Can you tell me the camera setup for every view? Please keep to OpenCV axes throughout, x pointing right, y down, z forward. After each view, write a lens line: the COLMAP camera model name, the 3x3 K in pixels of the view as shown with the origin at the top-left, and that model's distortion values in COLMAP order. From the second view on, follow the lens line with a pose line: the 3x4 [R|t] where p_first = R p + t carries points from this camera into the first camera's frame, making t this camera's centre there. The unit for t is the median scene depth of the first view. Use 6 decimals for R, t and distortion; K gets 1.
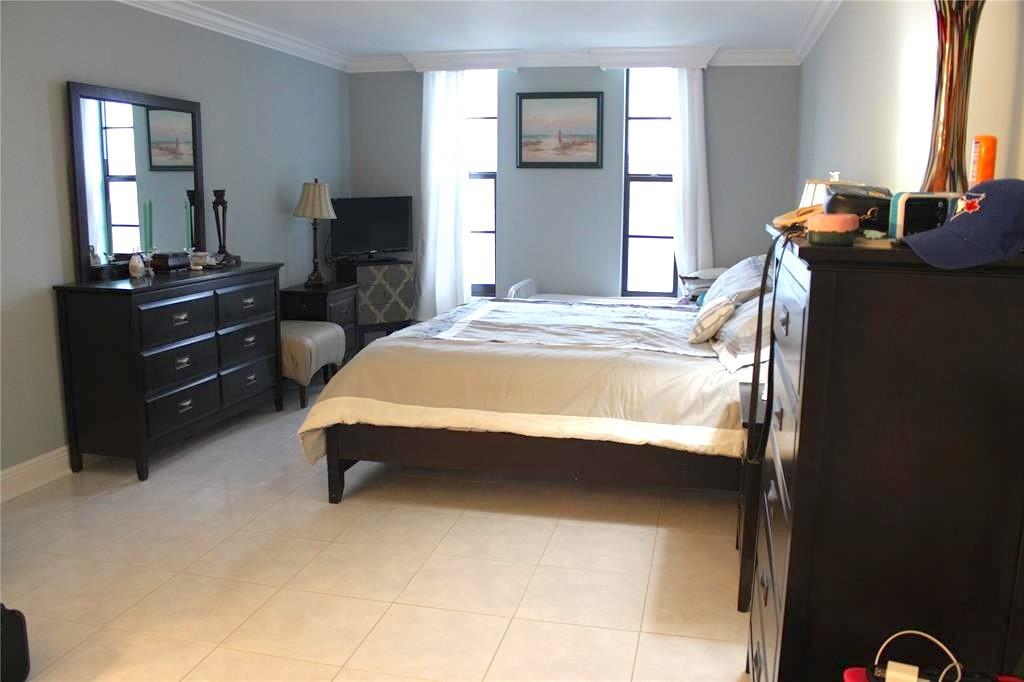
lens RADIAL K [[870.4, 0, 512.0], [0, 870.4, 341.0], [0, 0, 1]] dist [-0.005946, -0.005633]
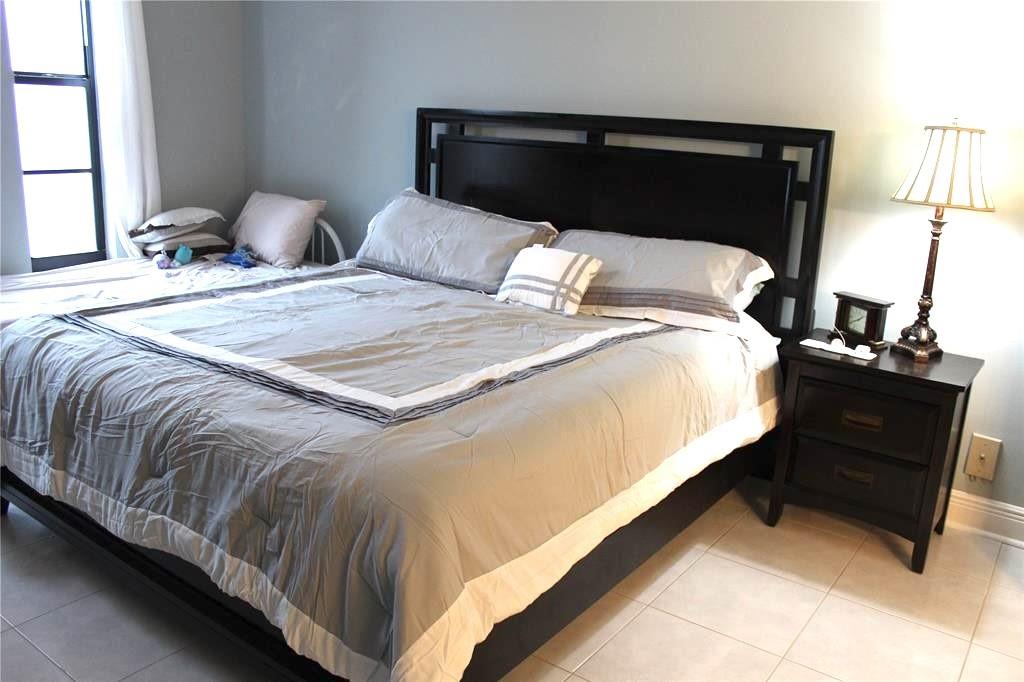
lens RADIAL K [[870.4, 0, 512.0], [0, 870.4, 341.0], [0, 0, 1]] dist [-0.005946, -0.005633]
pose [[0.380696, -0.237150, 0.893773, -0.571776], [0.125003, 0.970881, 0.204365, -0.159871], [-0.916212, 0.033924, 0.399255, 0.795637]]
